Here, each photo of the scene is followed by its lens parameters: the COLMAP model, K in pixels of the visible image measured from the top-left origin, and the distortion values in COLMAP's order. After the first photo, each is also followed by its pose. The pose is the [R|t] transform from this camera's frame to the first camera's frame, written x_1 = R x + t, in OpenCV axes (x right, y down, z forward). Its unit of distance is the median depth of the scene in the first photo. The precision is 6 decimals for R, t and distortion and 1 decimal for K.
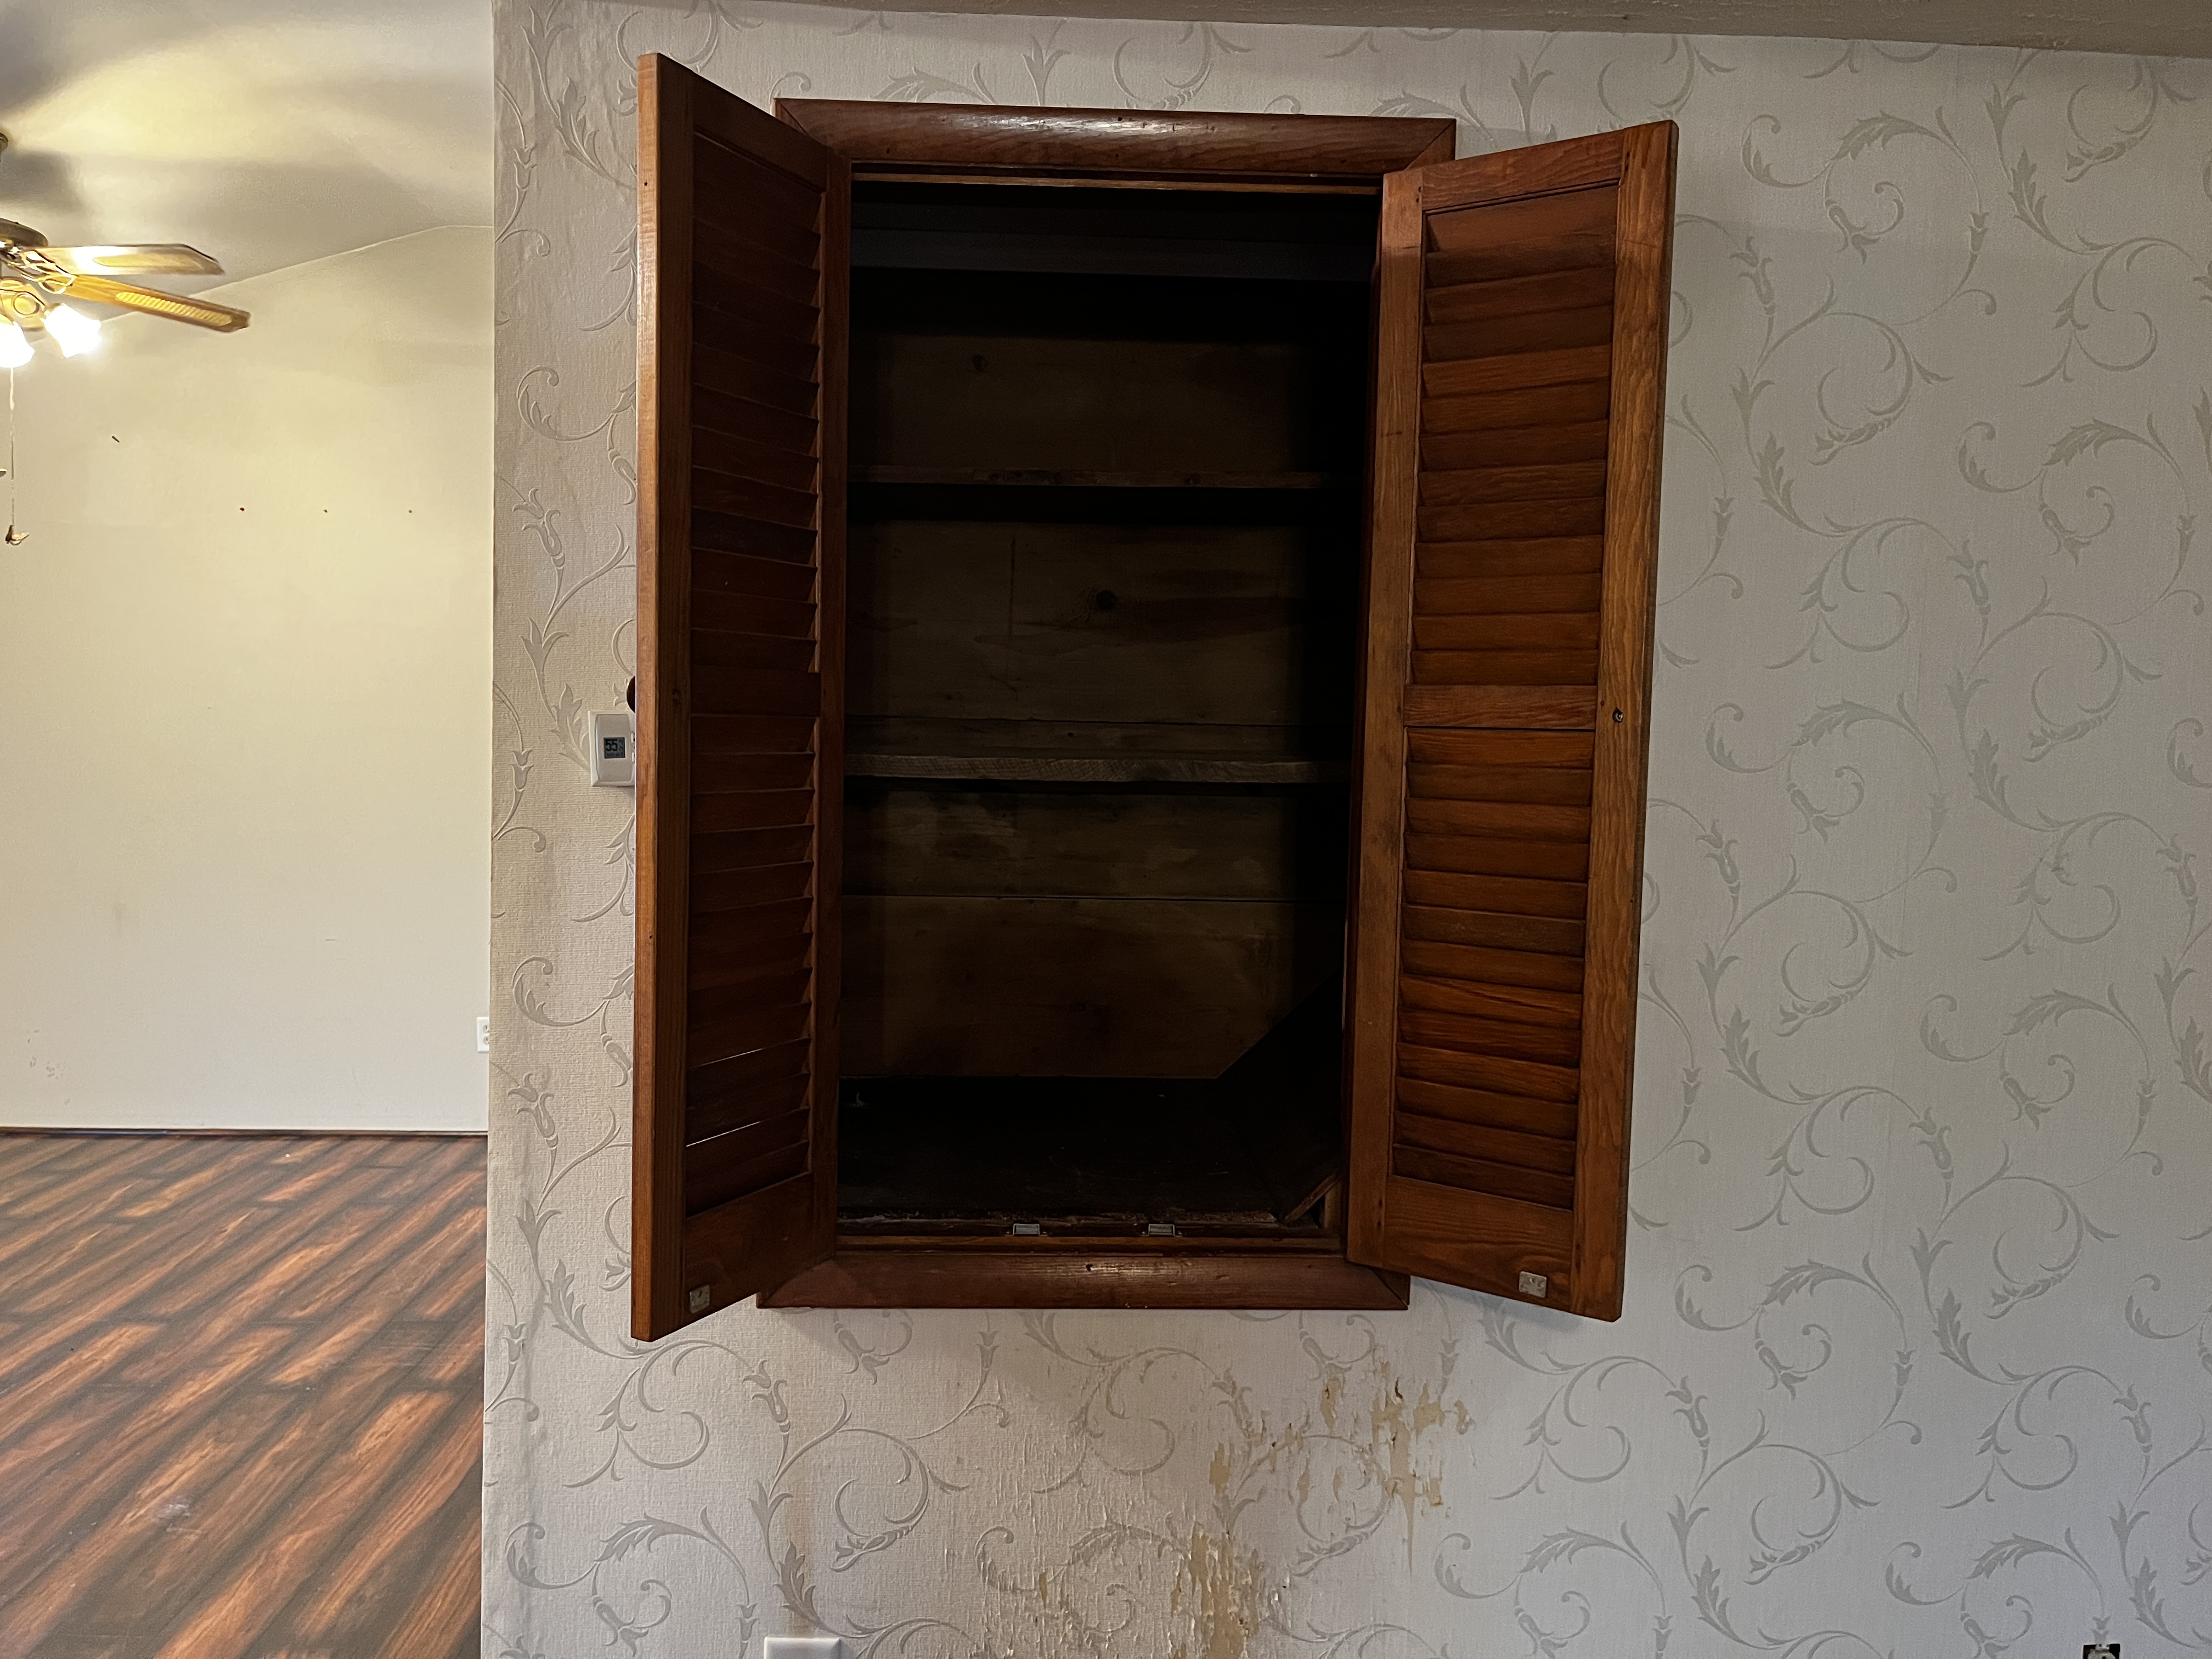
lens RADIAL K [[1679.2, 0, 1104.9], [0, 1679.2, 831.2], [0, 0, 1]] dist [0.039764, -0.047376]
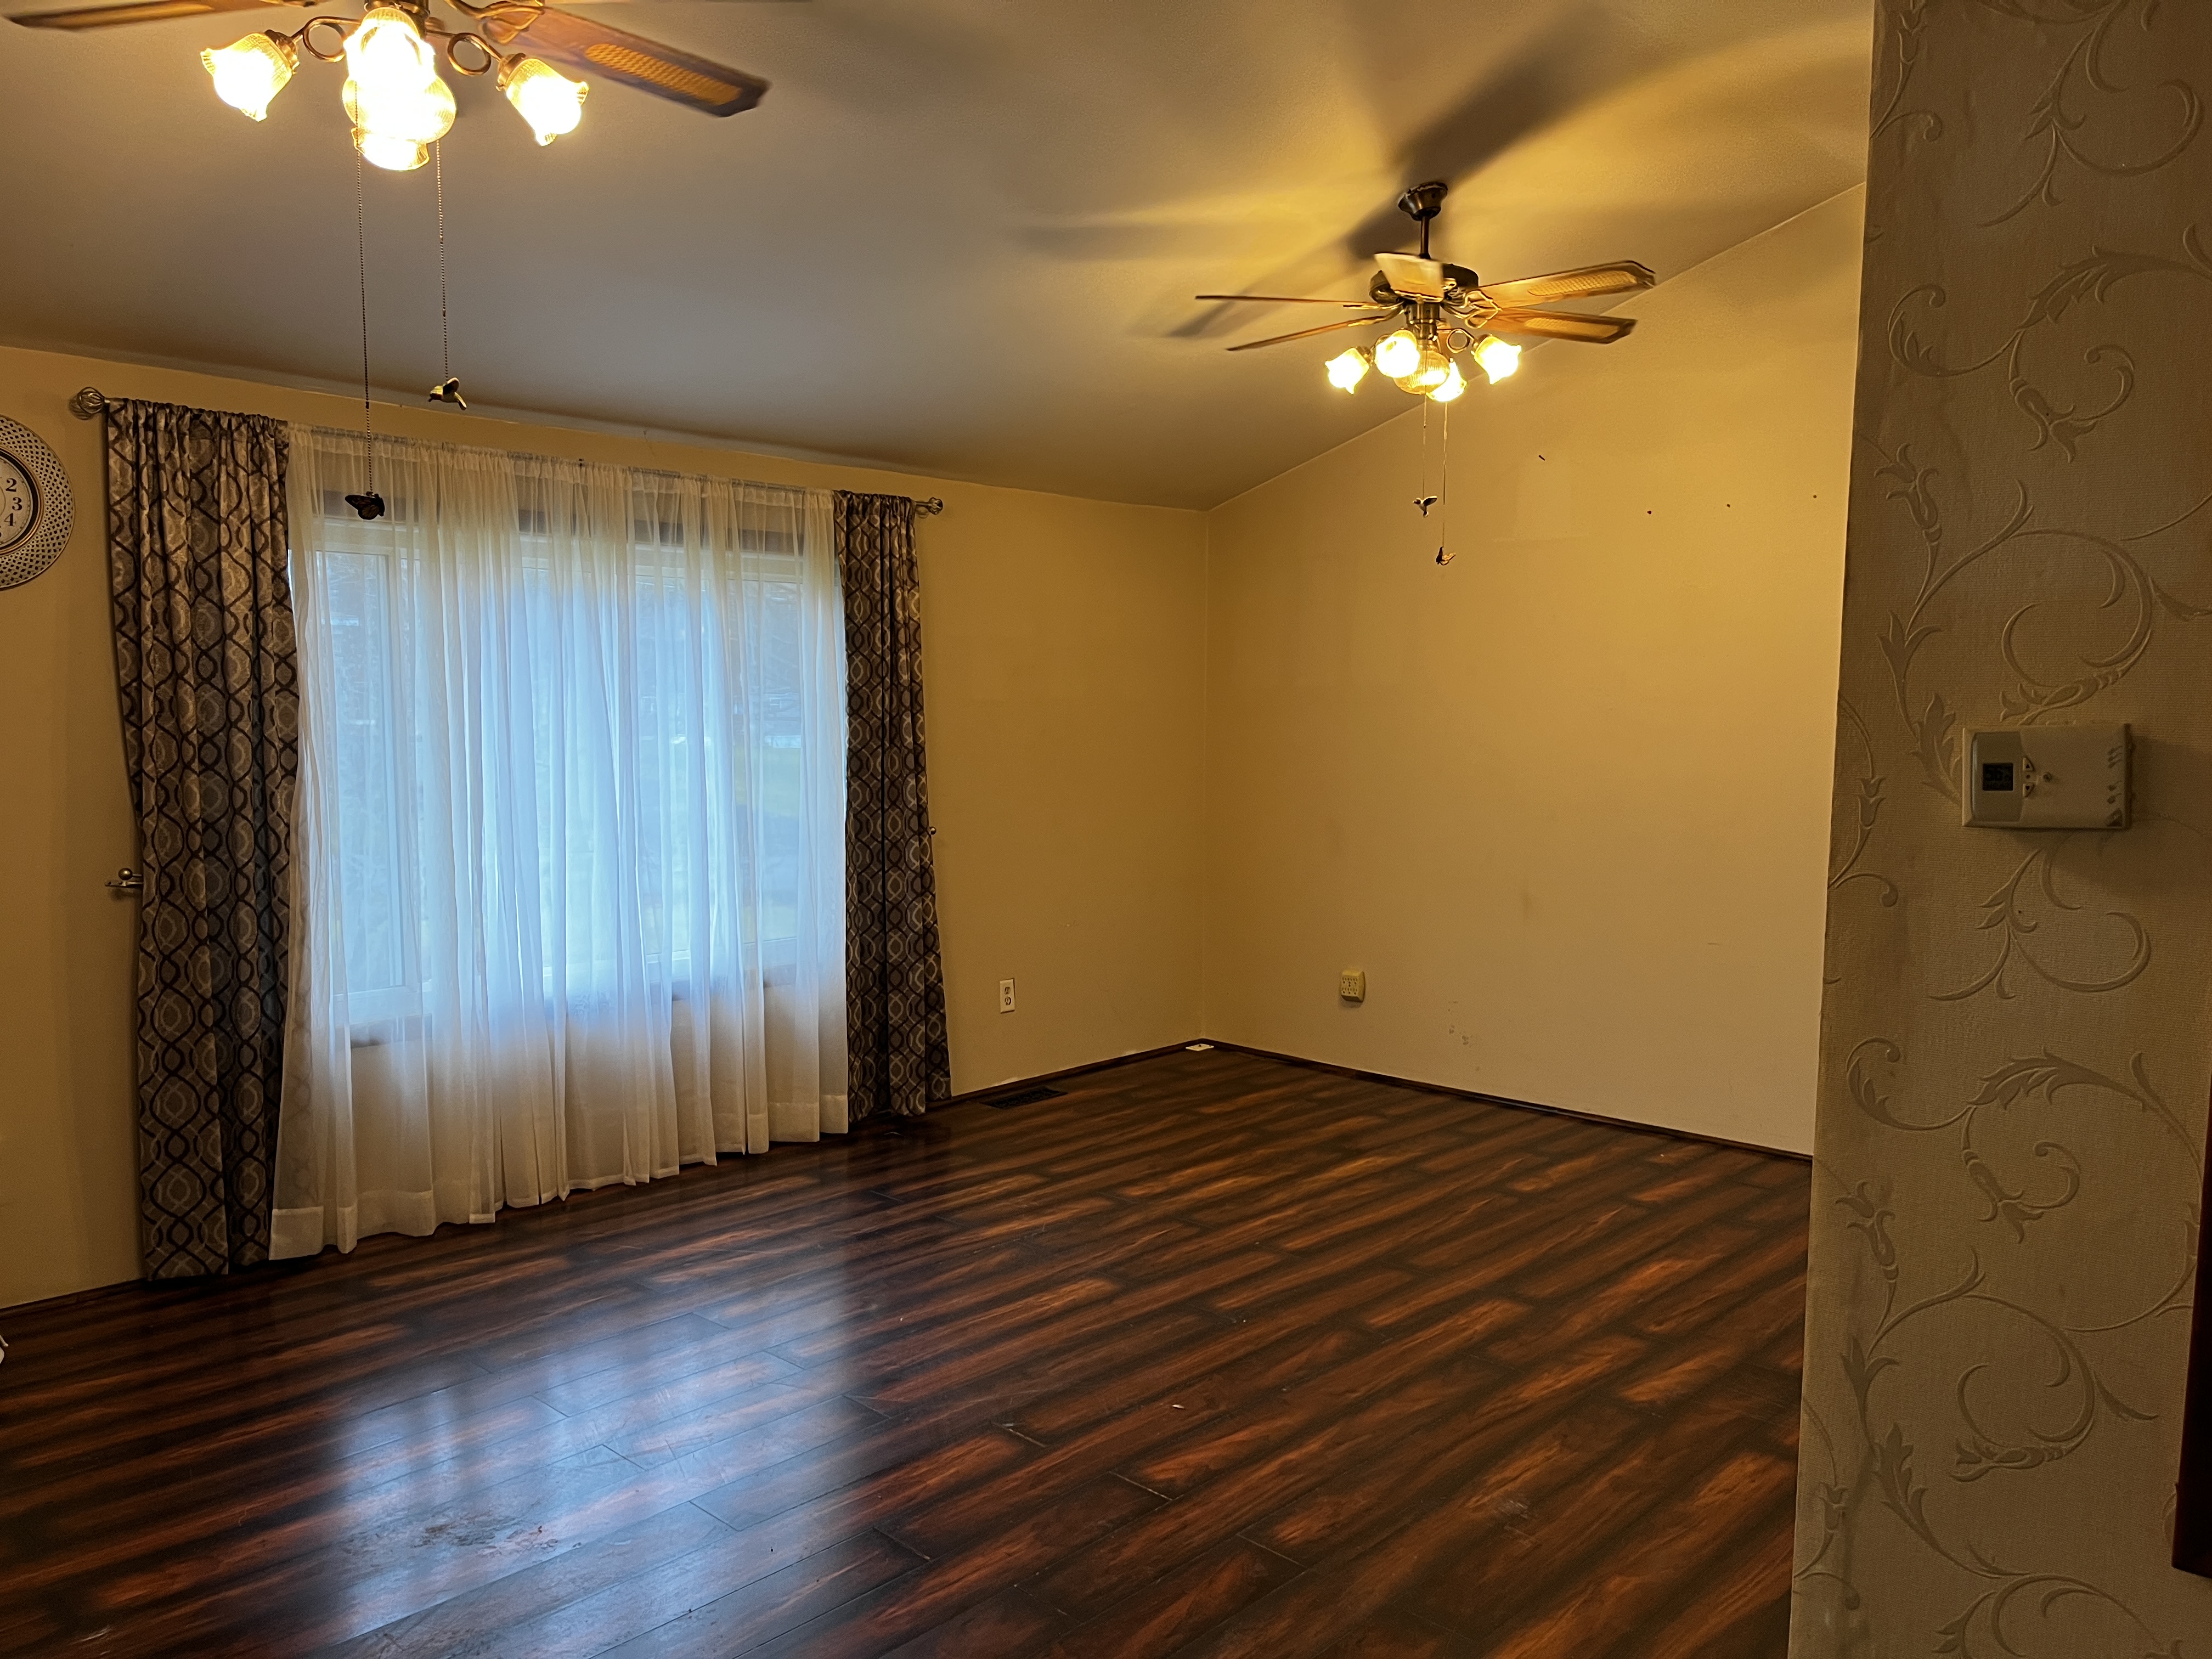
lens RADIAL K [[1679.2, 0, 1098.3], [0, 1679.2, 842.6], [0, 0, 1]] dist [0.039764, -0.047376]
pose [[0.697738, 0.044940, -0.714942, -0.019553], [-0.036077, 0.998968, 0.027584, -0.017329], [0.715444, 0.006547, 0.698640, 0.120721]]
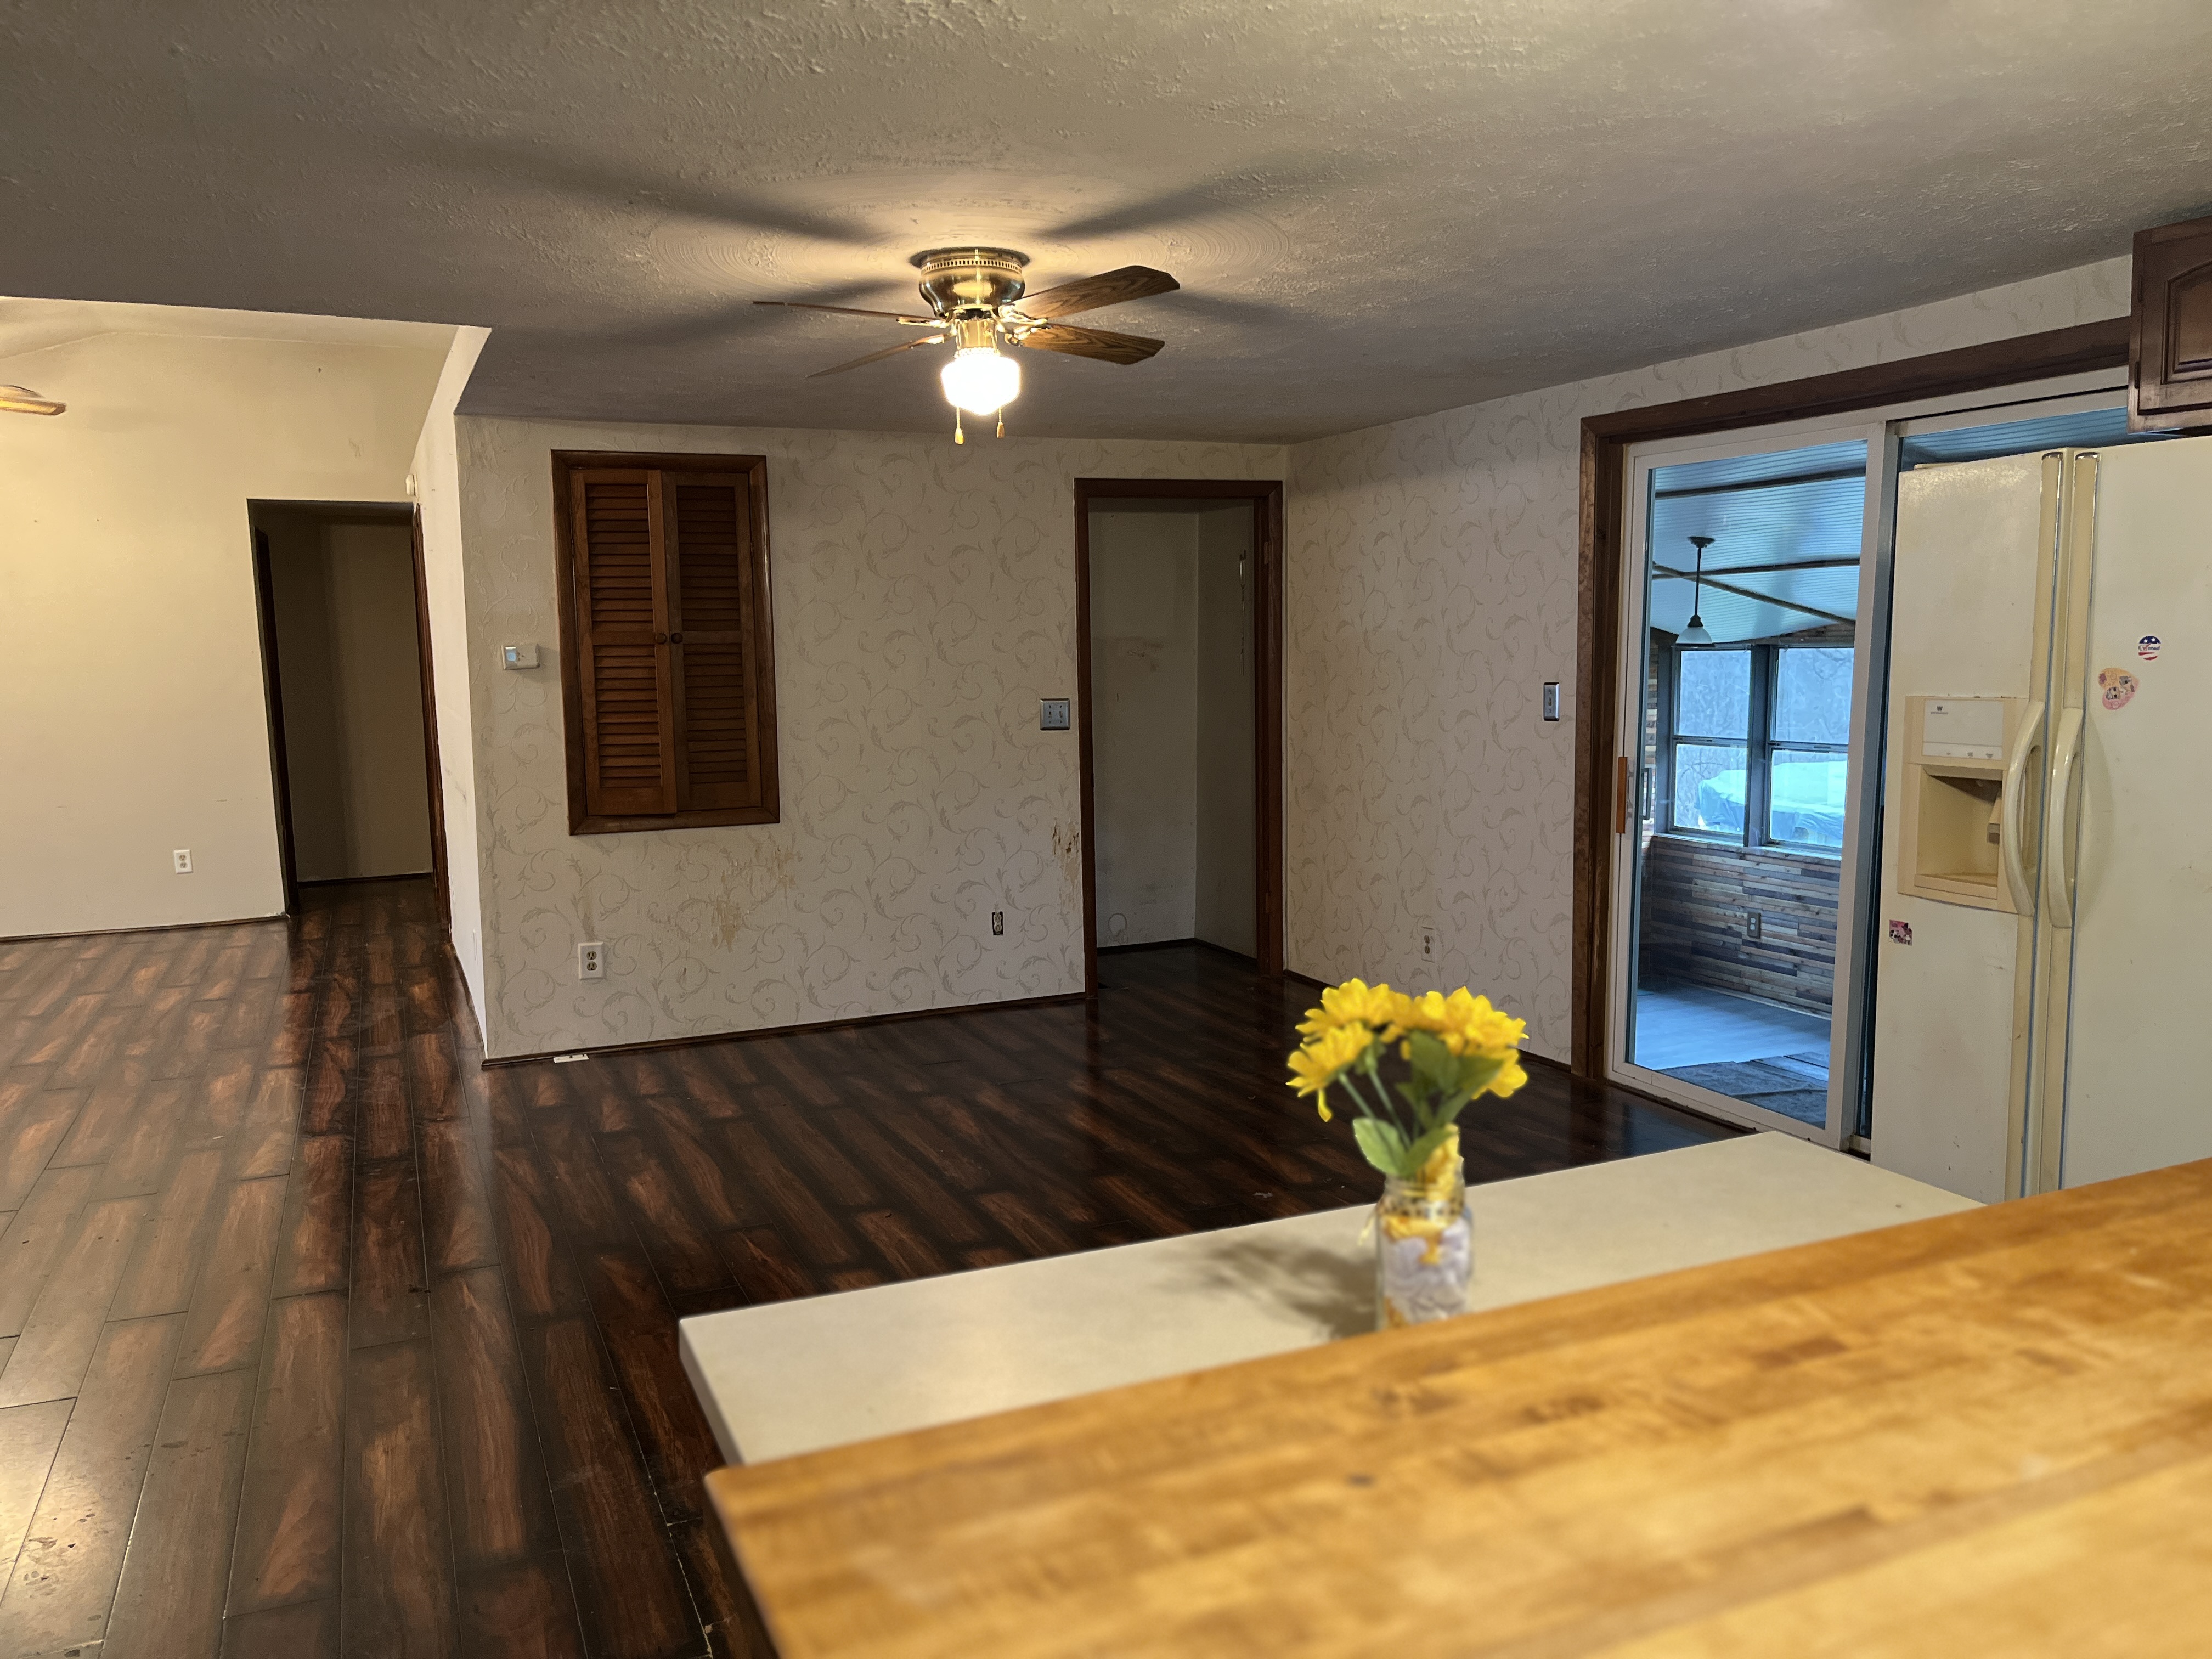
lens RADIAL K [[1679.2, 0, 1115.1], [0, 1679.2, 850.2], [0, 0, 1]] dist [0.039764, -0.047376]
pose [[0.931262, -0.079682, 0.355530, -0.255722], [0.056853, 0.995620, 0.074222, 0.091846], [-0.359887, -0.048907, 0.931713, -1.539128]]
